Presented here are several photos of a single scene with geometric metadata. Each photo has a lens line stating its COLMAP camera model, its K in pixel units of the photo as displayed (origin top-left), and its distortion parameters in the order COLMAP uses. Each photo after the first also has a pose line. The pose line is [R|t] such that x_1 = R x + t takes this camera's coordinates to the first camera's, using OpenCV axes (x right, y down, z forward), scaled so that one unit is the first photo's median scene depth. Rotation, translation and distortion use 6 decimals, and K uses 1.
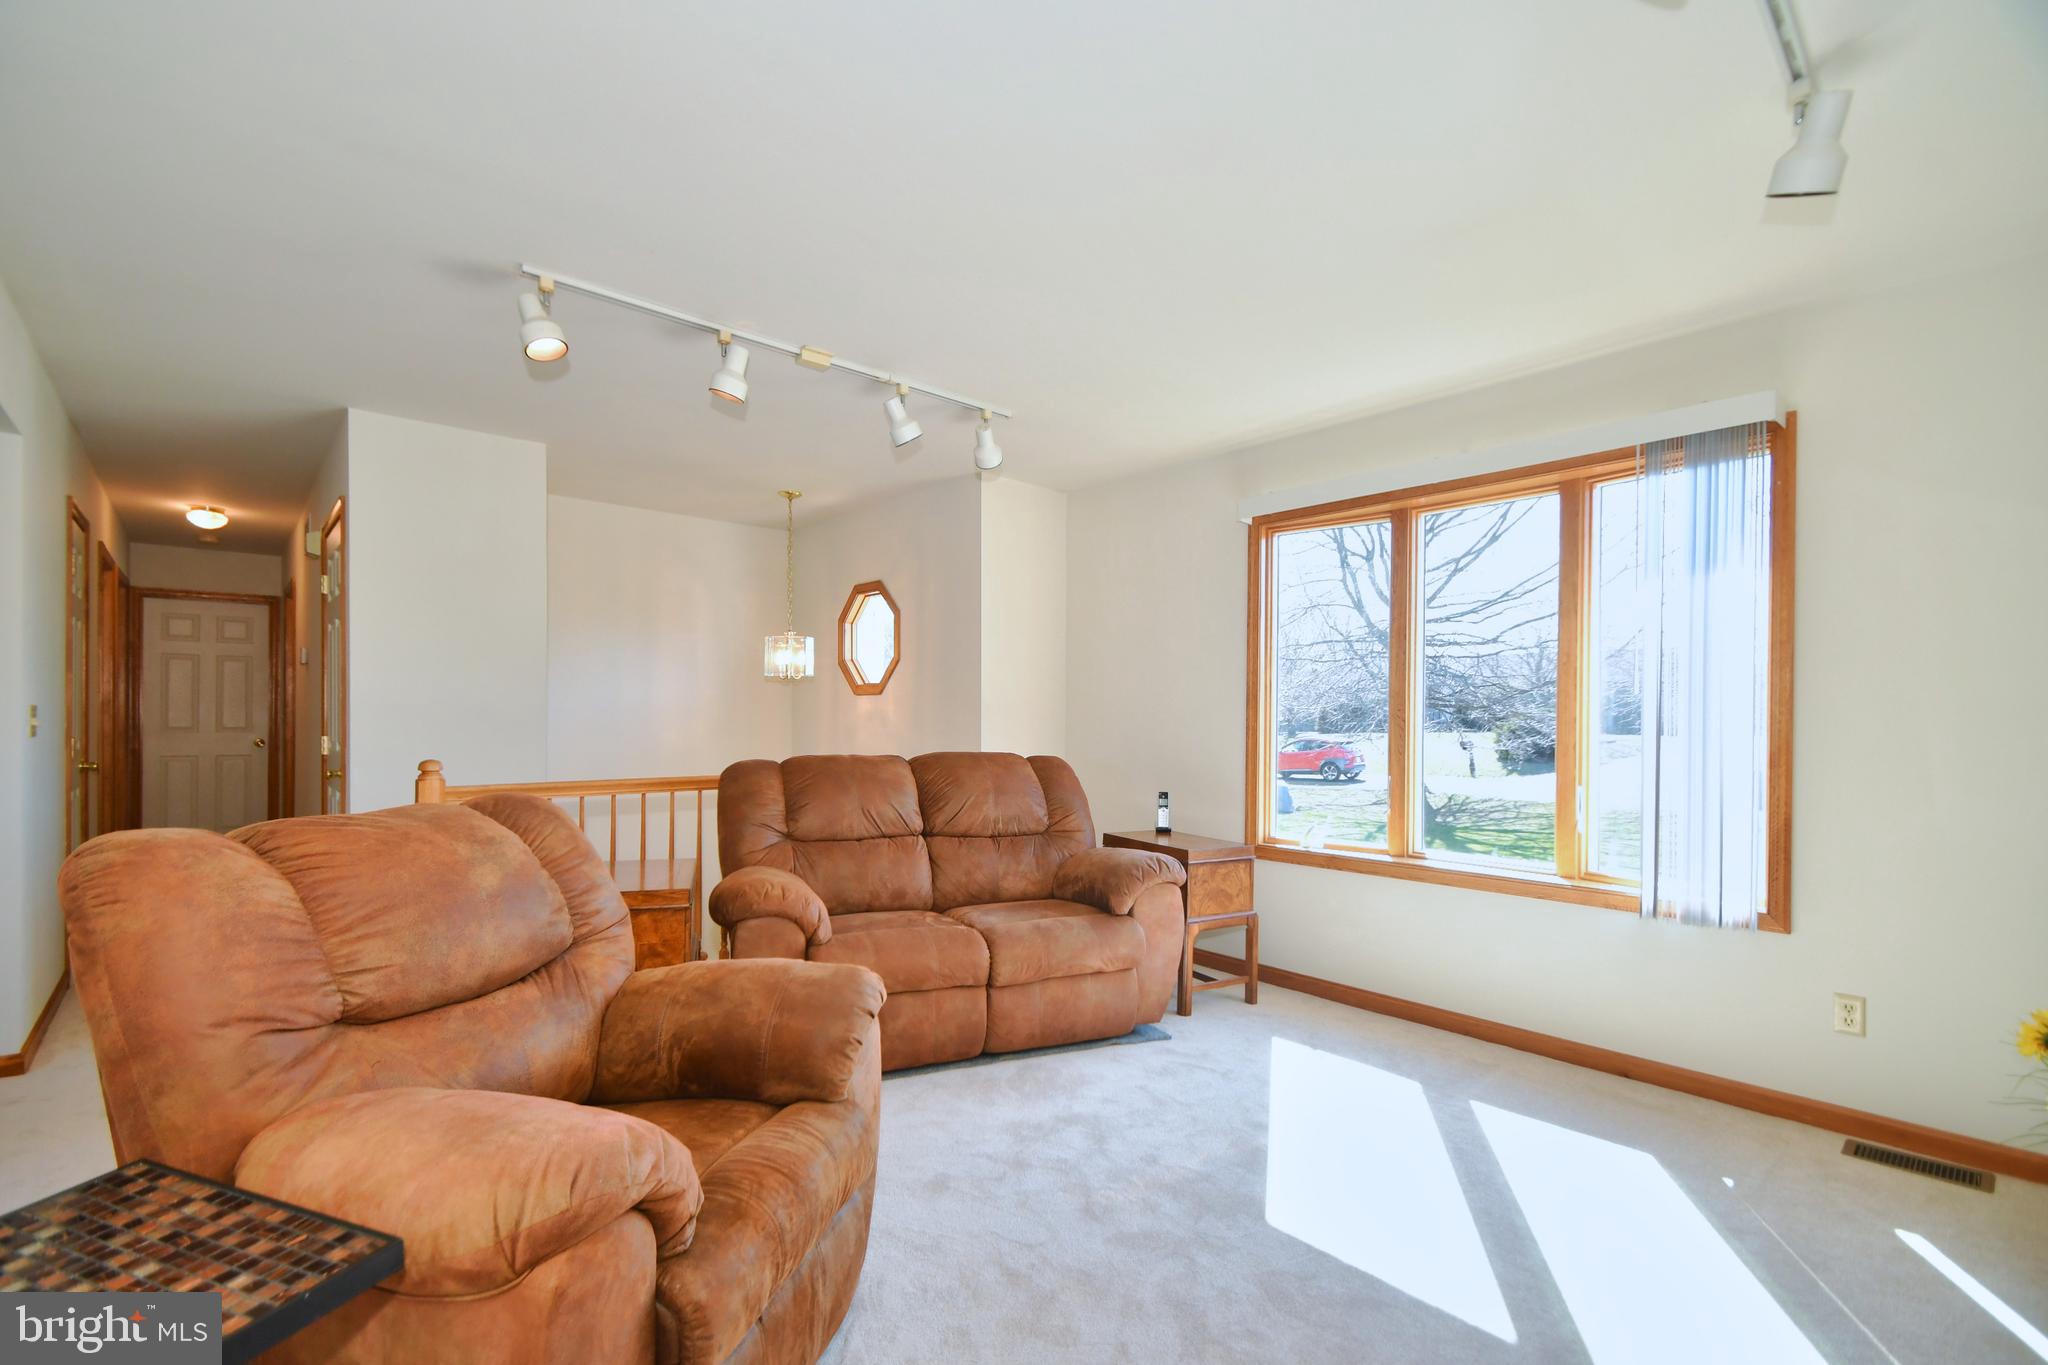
lens RADIAL K [[892.7, 0, 1019.5], [0, 892.7, 692.5], [0, 0, 1]] dist [0.003710, -0.004737]
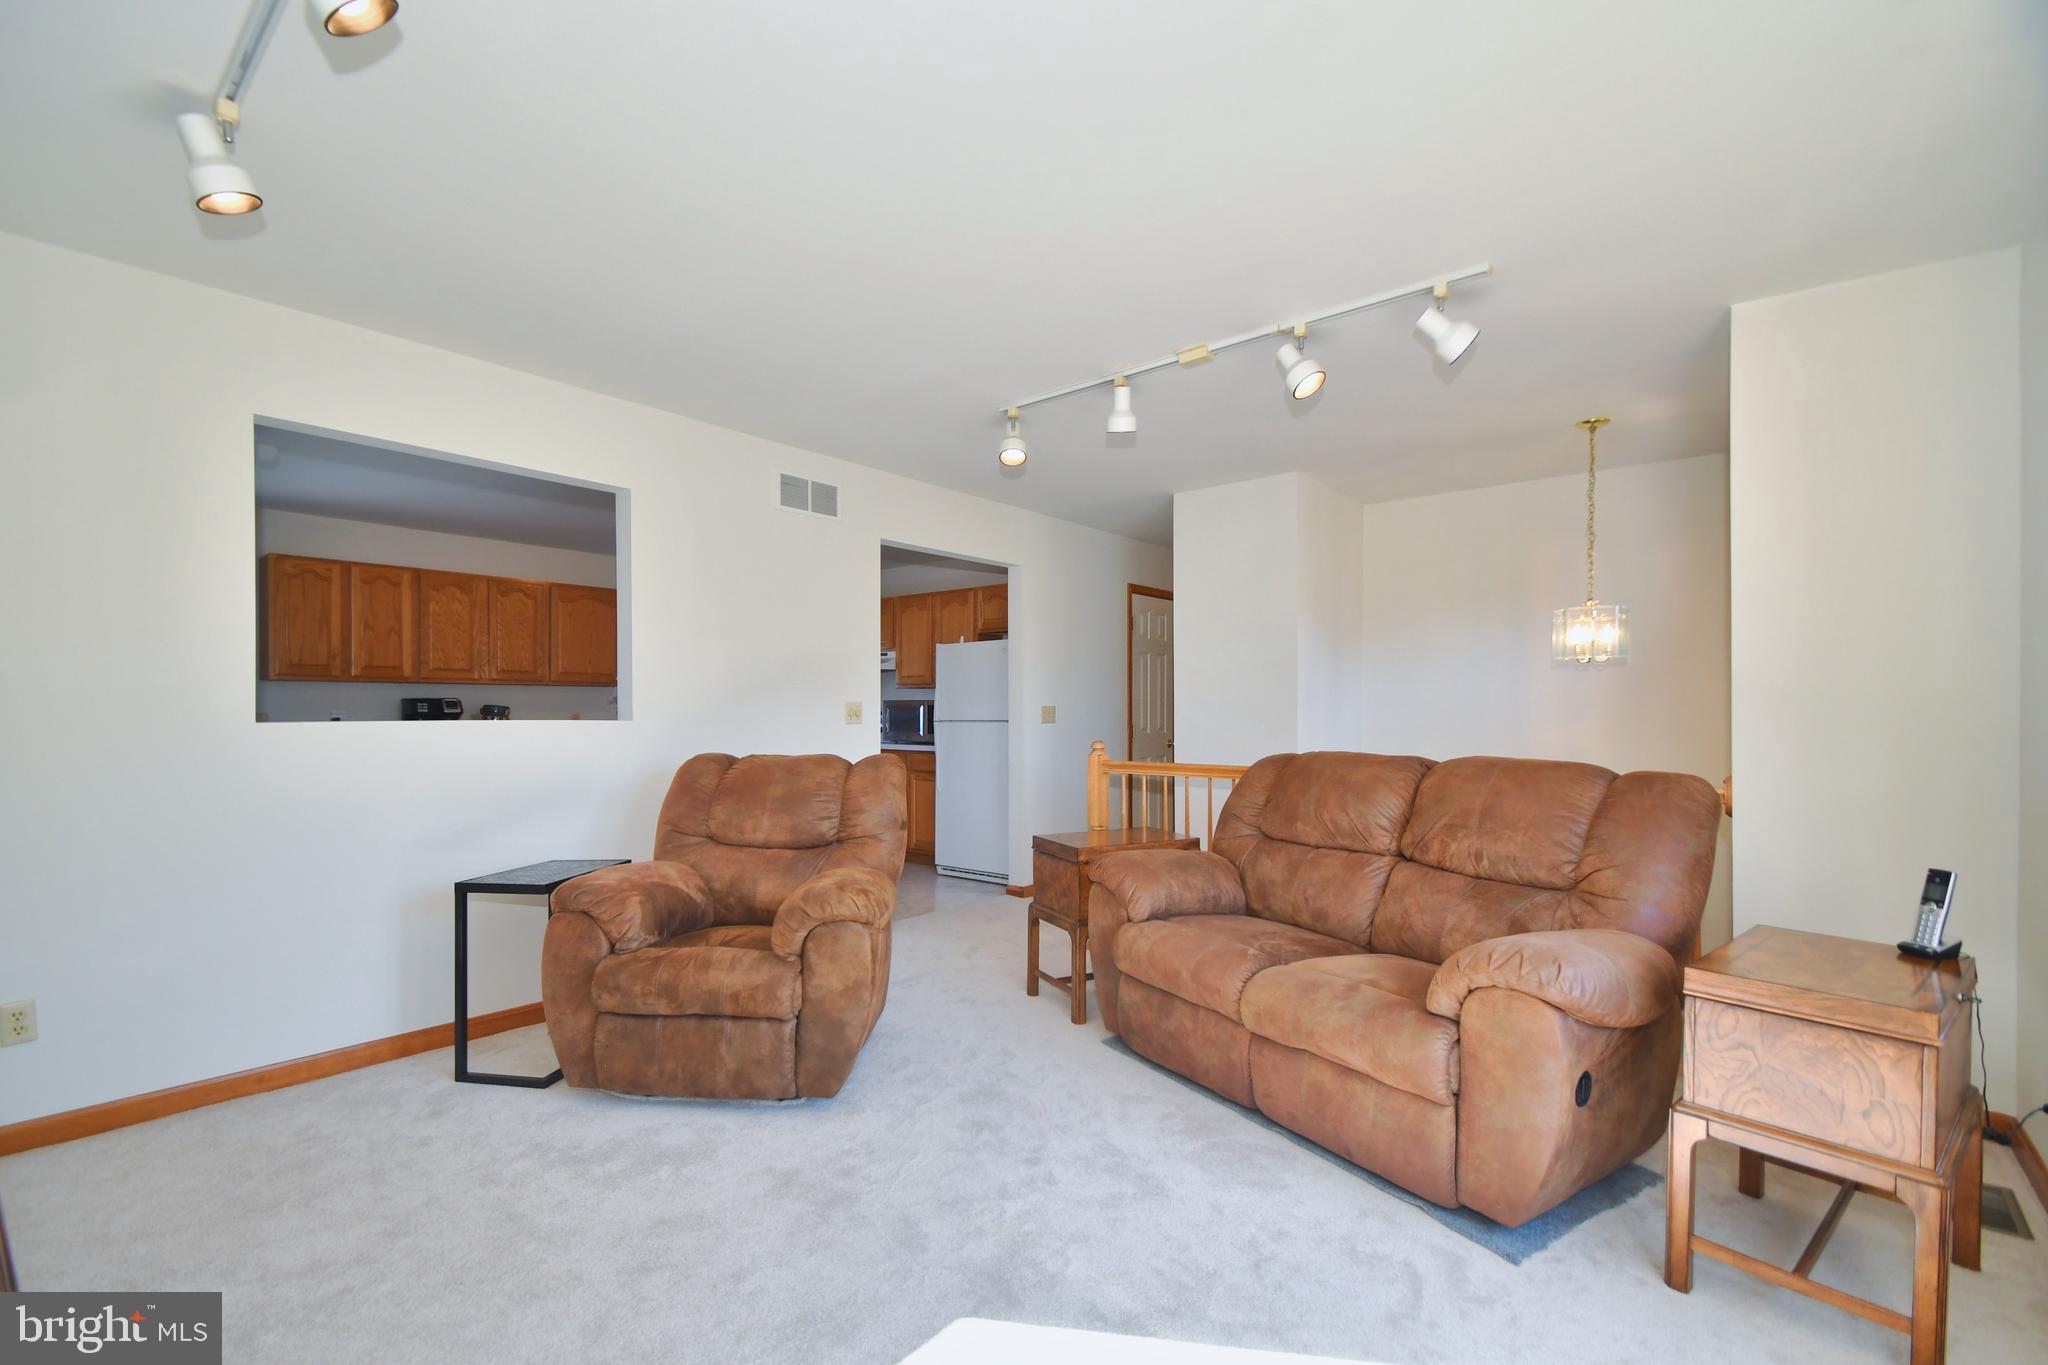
lens RADIAL K [[892.7, 0, 1005.5], [0, 892.7, 706.5], [0, 0, 1]] dist [0.003710, -0.004737]
pose [[0.124337, -0.012371, -0.992163, 0.641088], [0.030271, 0.999504, -0.008669, 0.021872], [0.991778, -0.028956, 0.124650, 0.560624]]
